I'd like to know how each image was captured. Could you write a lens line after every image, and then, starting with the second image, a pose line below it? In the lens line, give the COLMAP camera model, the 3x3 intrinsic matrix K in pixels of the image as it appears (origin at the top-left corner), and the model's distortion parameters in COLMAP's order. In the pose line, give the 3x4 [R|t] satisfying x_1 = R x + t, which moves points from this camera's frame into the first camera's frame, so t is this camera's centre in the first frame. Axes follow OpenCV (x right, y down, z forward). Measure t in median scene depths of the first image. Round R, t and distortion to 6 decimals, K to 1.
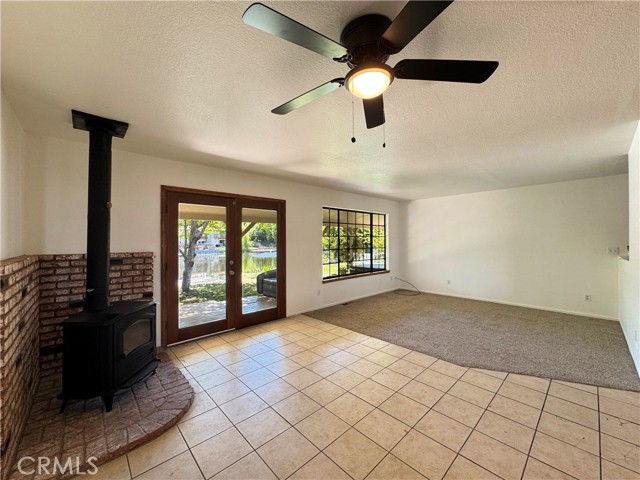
lens RADIAL K [[255.7, 0, 320.2], [0, 255.7, 239.1], [0, 0, 1]] dist [-0.001704, 0.000186]
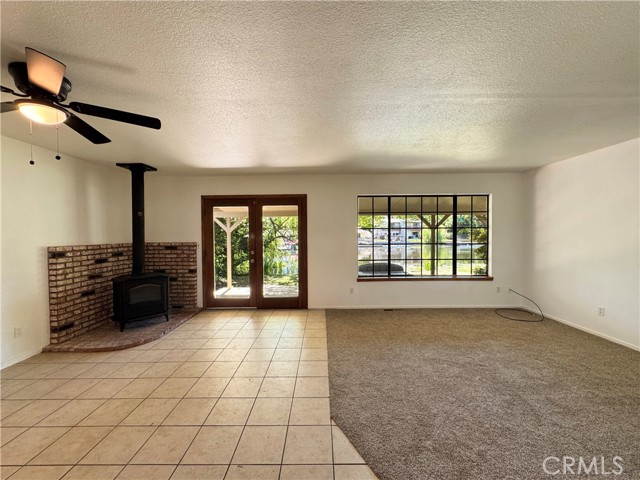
lens RADIAL K [[255.7, 0, 320.2], [0, 255.7, 239.1], [0, 0, 1]] dist [-0.001704, 0.000186]
pose [[0.726178, 0.013857, -0.687368, 0.680449], [0.008109, 0.999555, 0.028717, -0.003024], [0.687459, -0.026428, 0.725742, 0.334856]]
